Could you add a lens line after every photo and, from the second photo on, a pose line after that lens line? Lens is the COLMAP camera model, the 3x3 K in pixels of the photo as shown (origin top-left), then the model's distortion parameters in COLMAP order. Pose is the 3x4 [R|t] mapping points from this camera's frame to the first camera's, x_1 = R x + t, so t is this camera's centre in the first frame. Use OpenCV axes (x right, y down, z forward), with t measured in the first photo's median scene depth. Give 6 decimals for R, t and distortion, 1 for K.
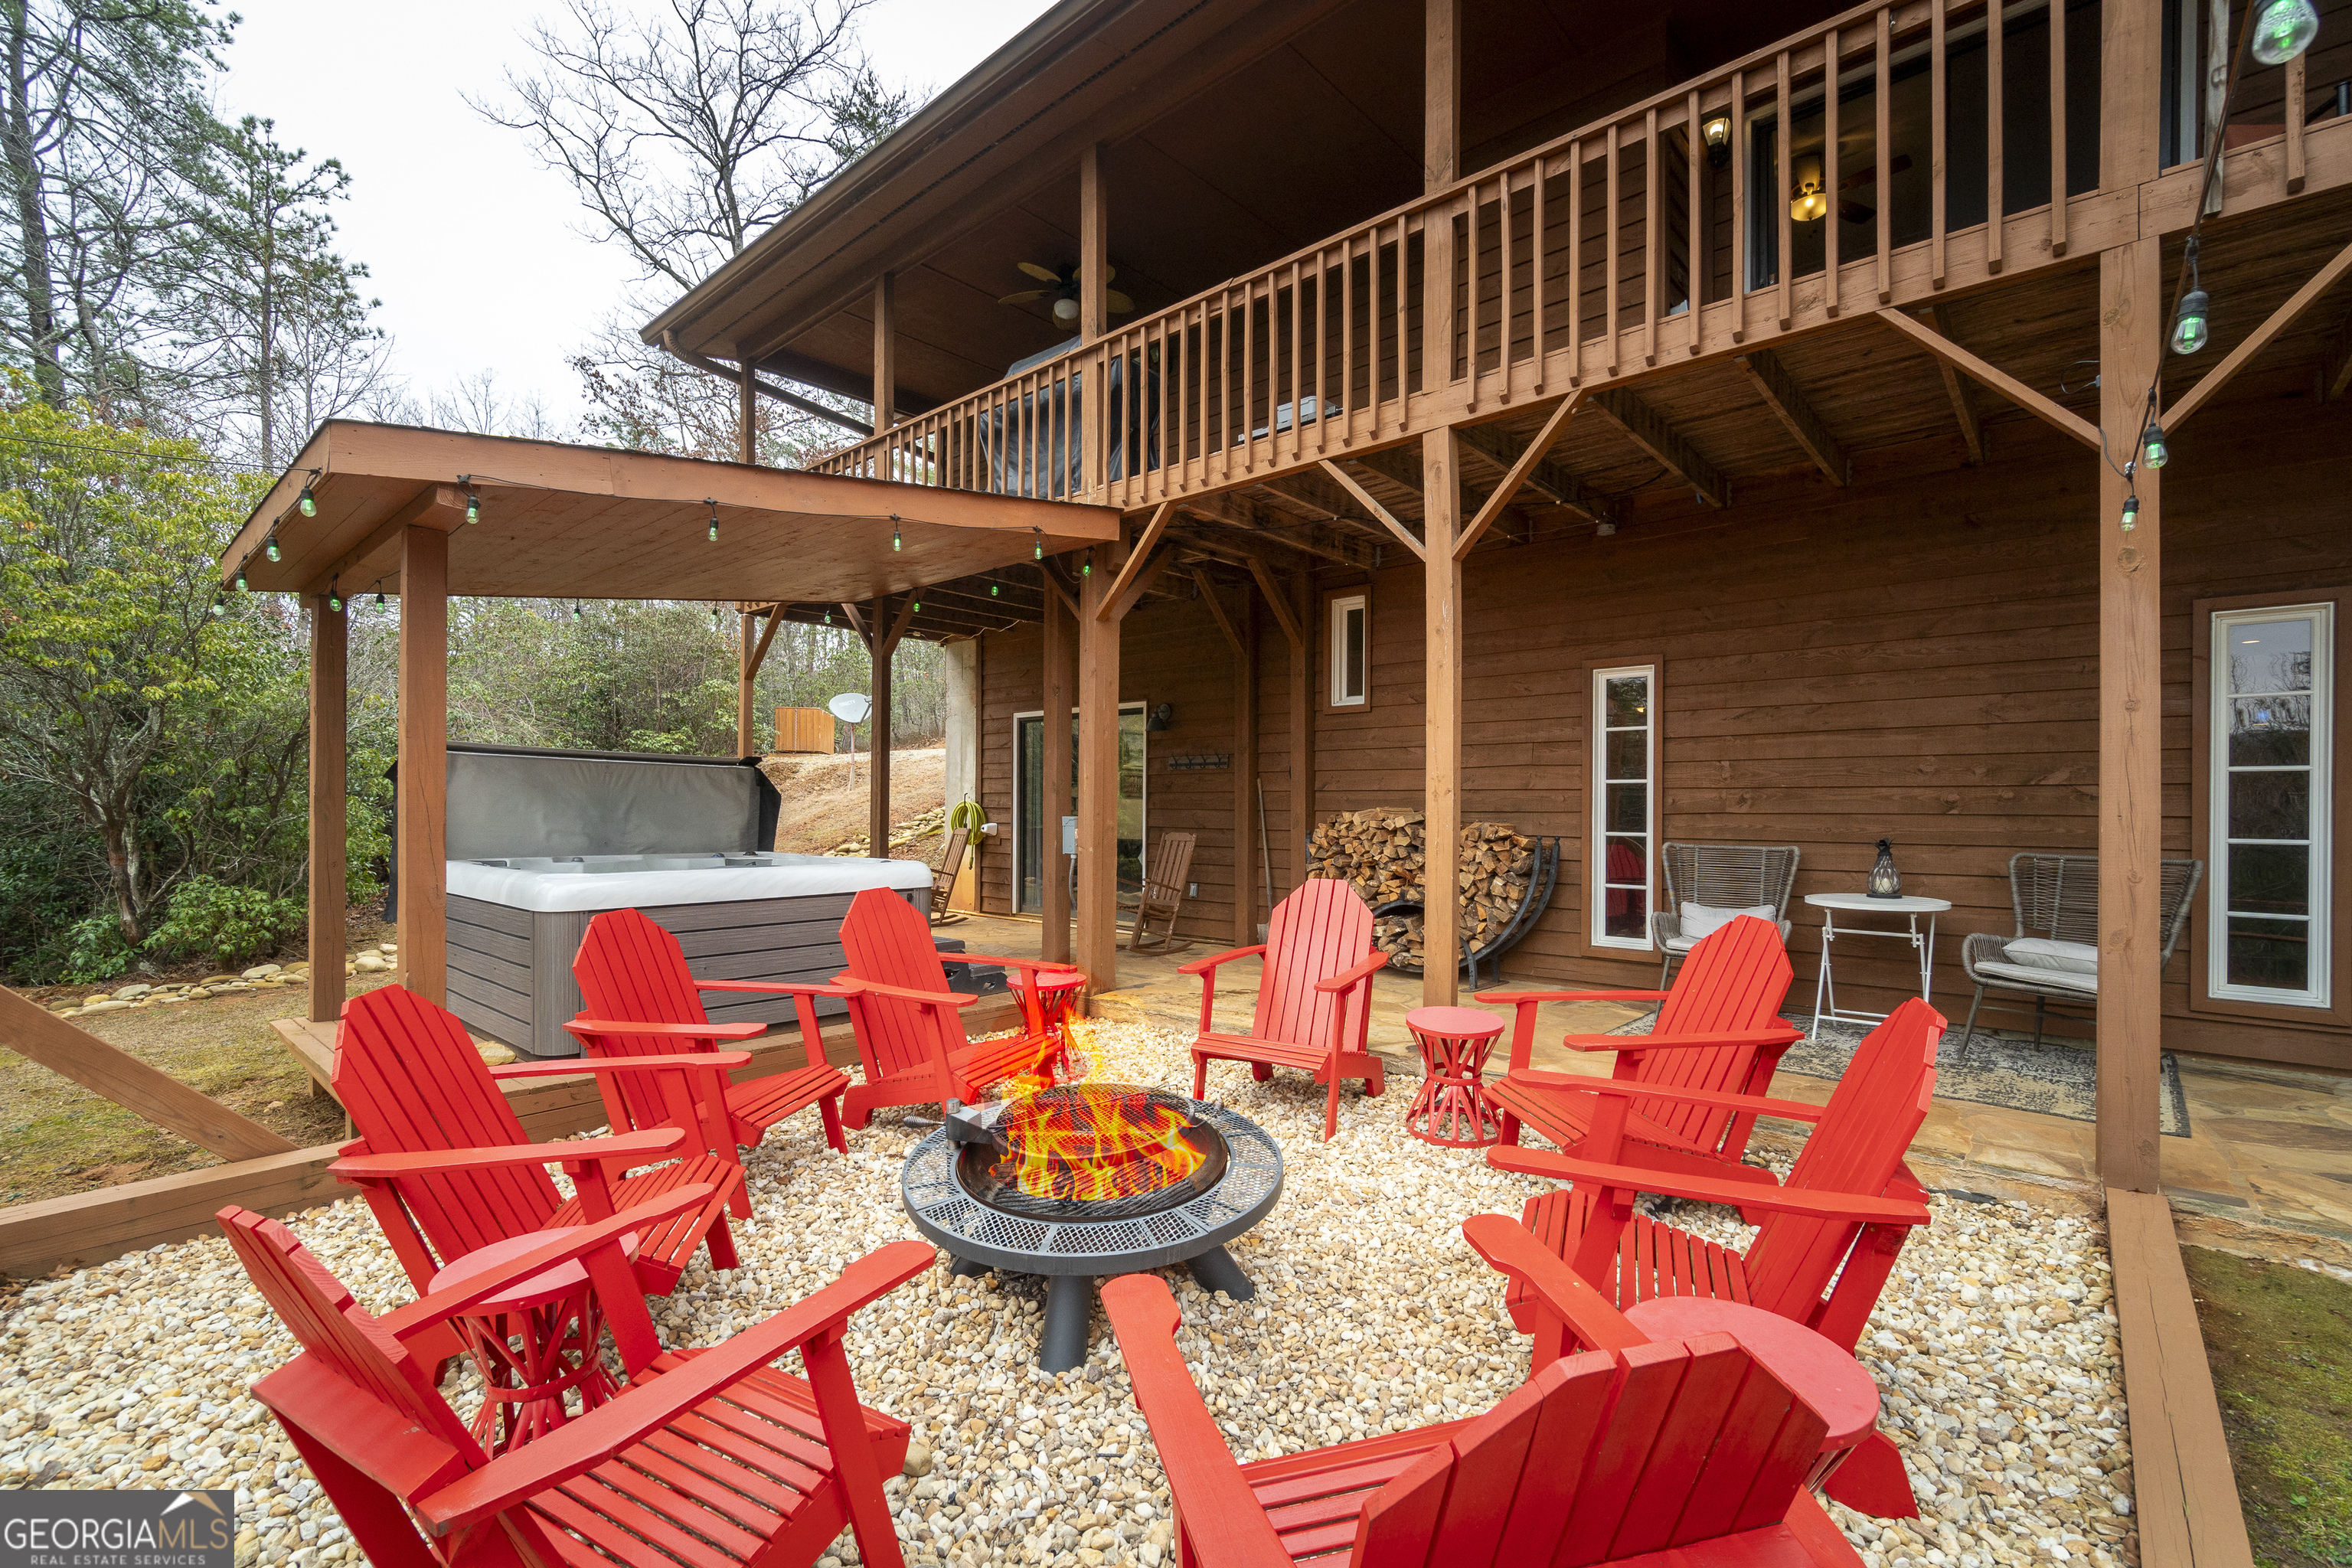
lens RADIAL K [[1028.1, 0, 1163.7], [0, 1028.1, 803.4], [0, 0, 1]] dist [-0.001738, -0.000206]
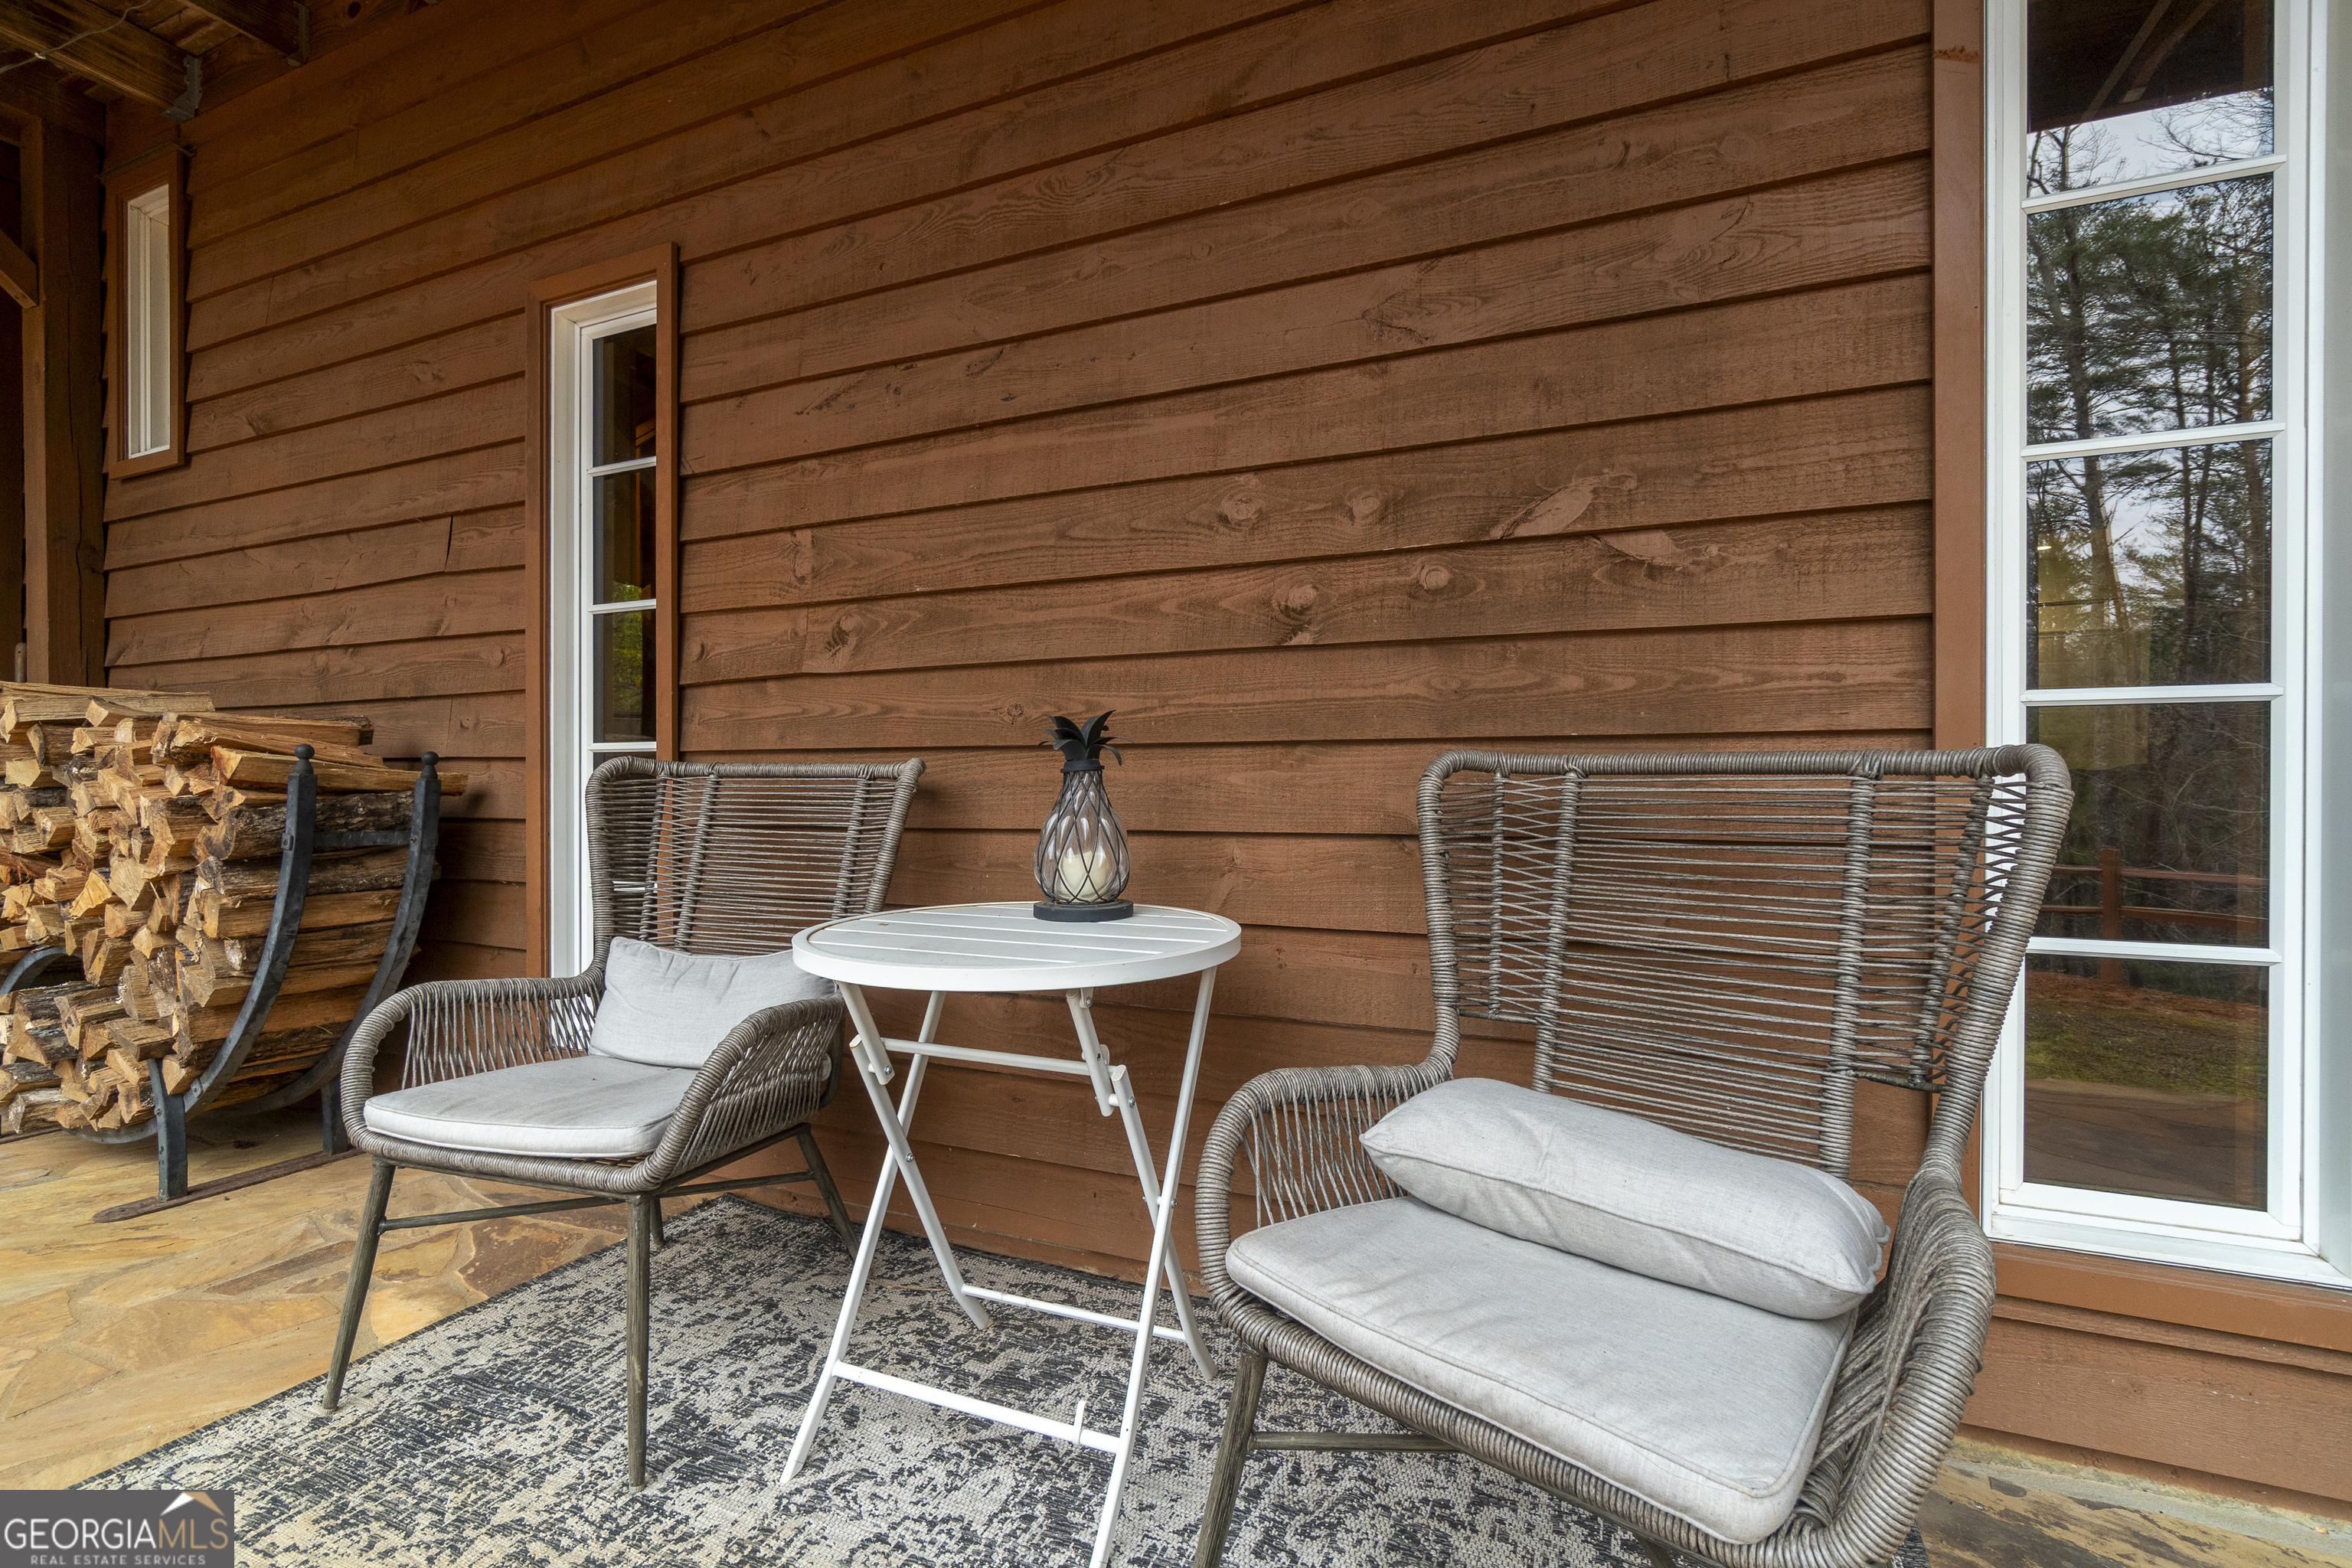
lens RADIAL K [[1049.4, 0, 1171.5], [0, 1049.4, 795.0], [0, 0, 1]] dist [-0.021236, 0.000027]
pose [[0.946697, -0.004924, 0.322089, 0.408854], [0.002506, 0.999965, 0.007924, 0.035401], [-0.322117, -0.006694, 0.946676, 0.459519]]
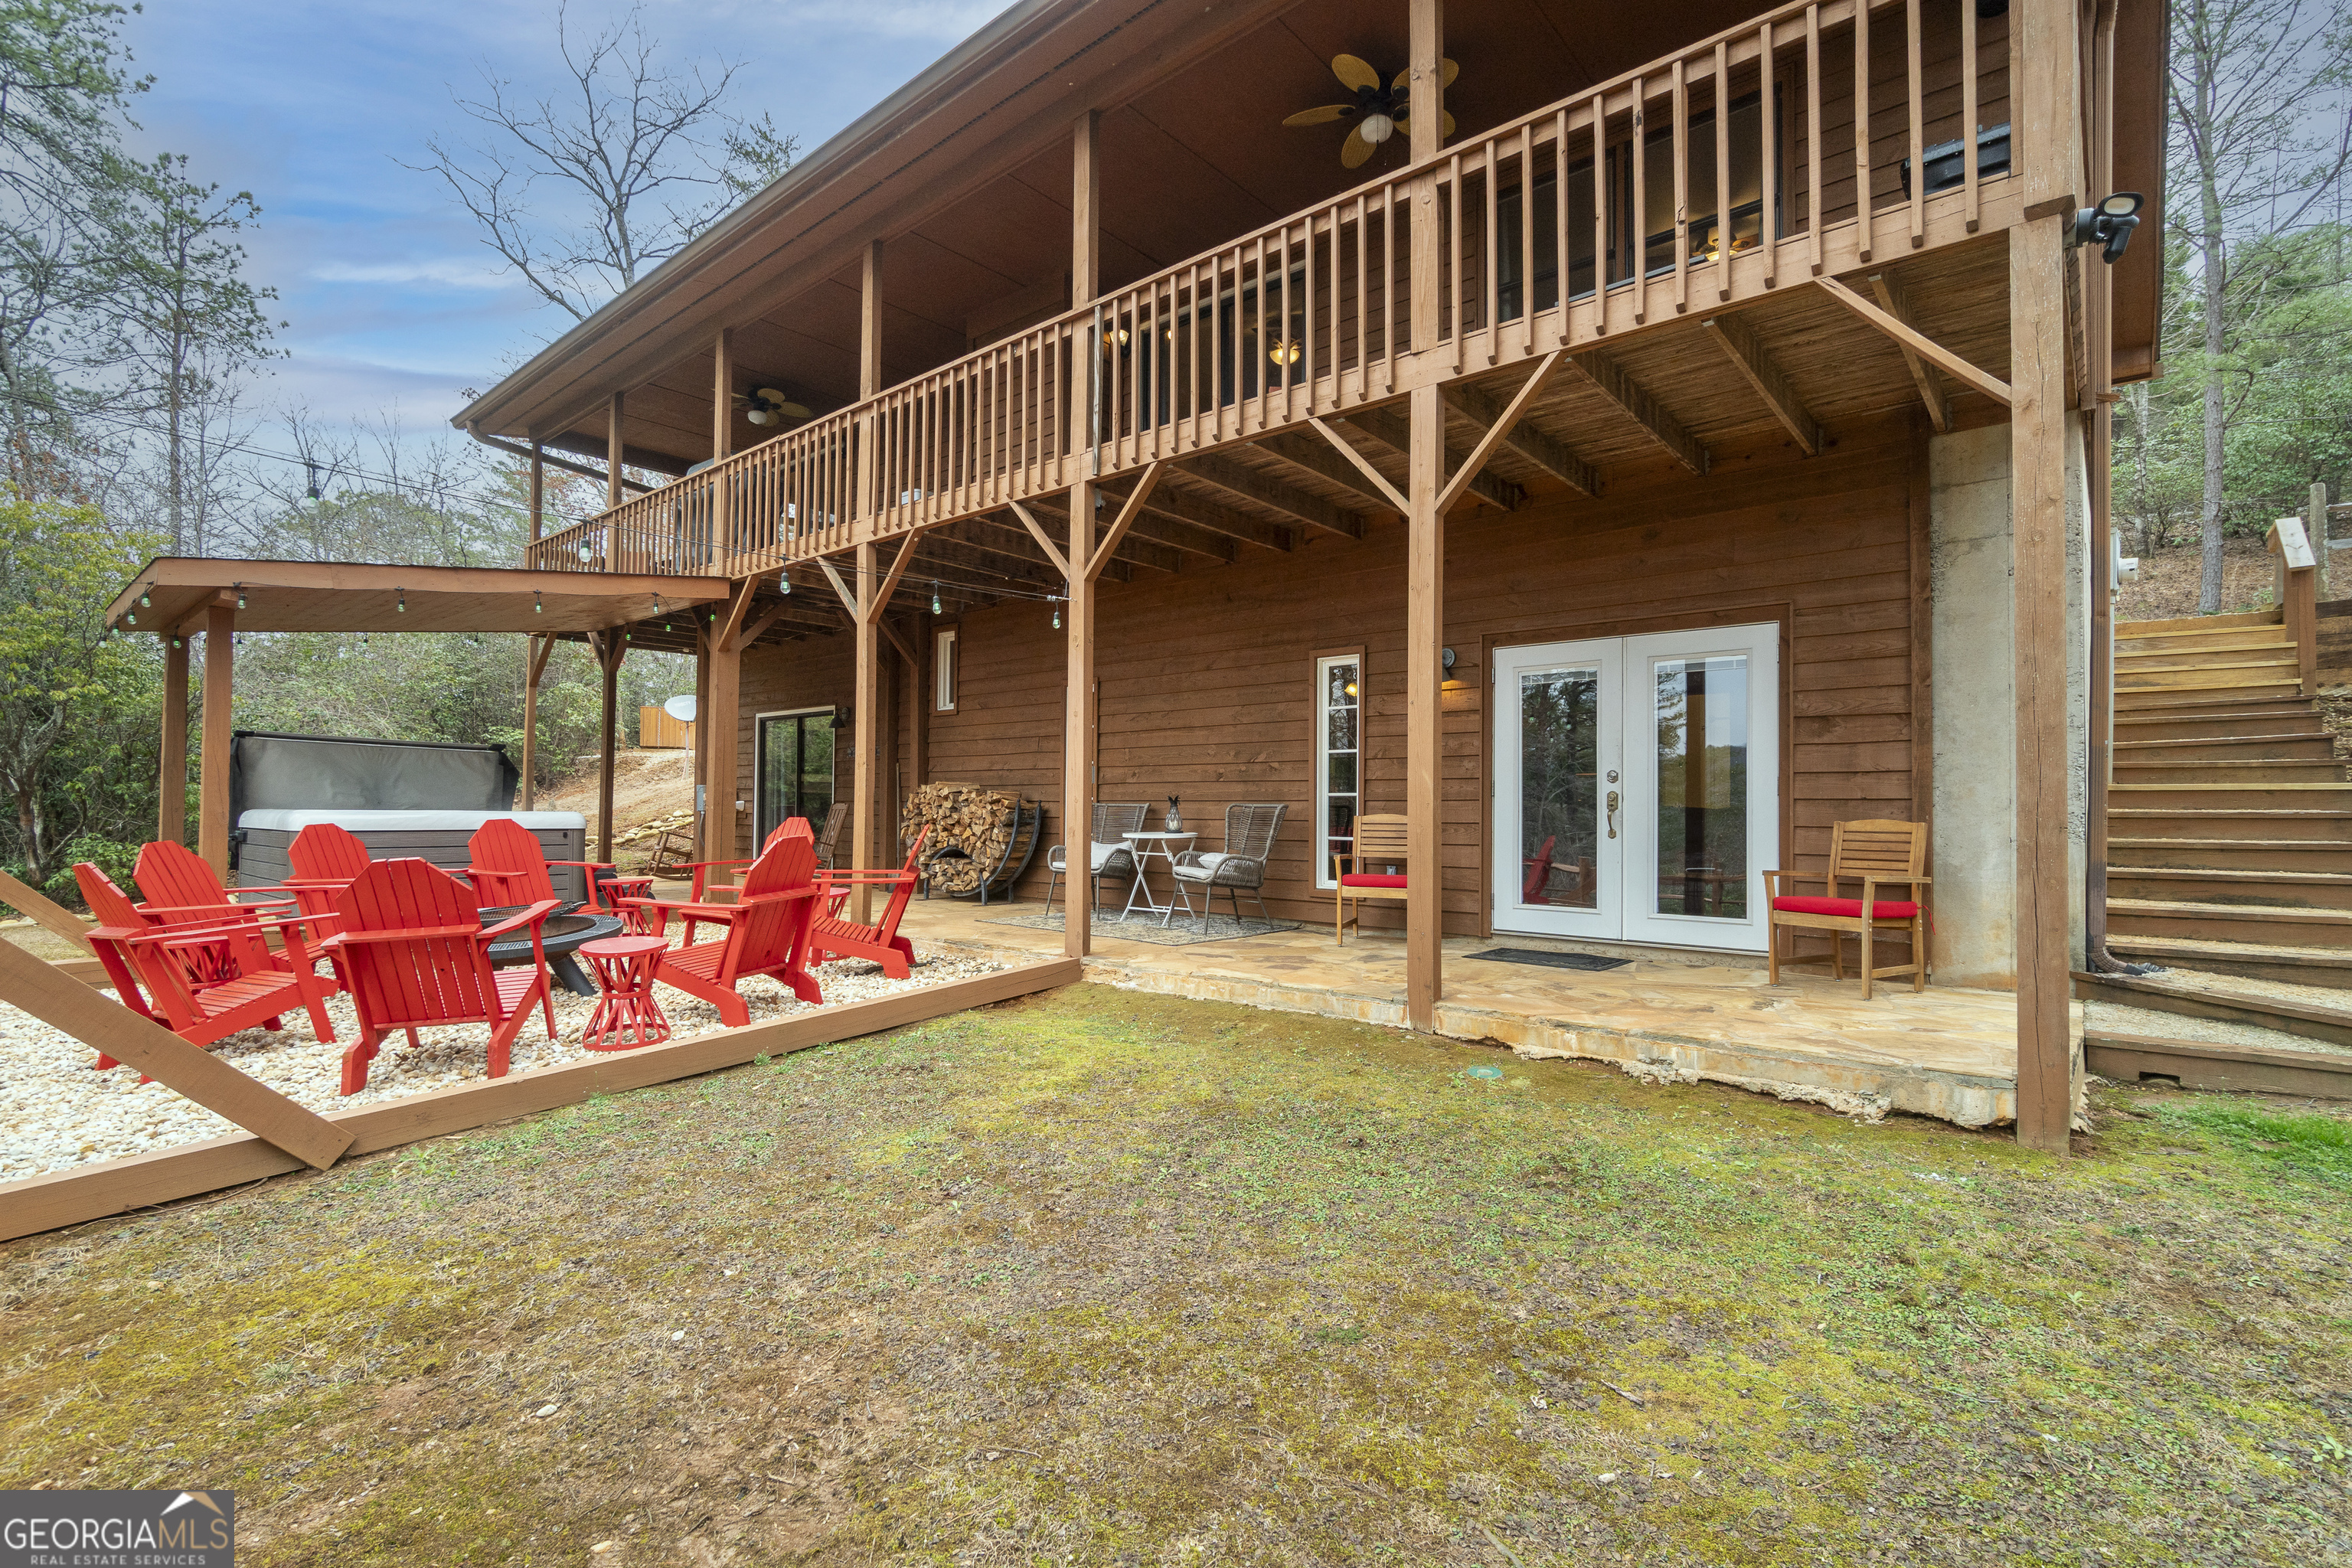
lens RADIAL K [[1080.3, 0, 1176.0], [0, 1080.3, 784.0], [0, 0, 1]] dist [-0.001175, 0.000669]
pose [[0.999647, 0.004207, 0.026218, 0.428794], [-0.003598, 0.999724, -0.023237, 0.035211], [-0.026308, 0.023134, 0.999386, -0.435401]]
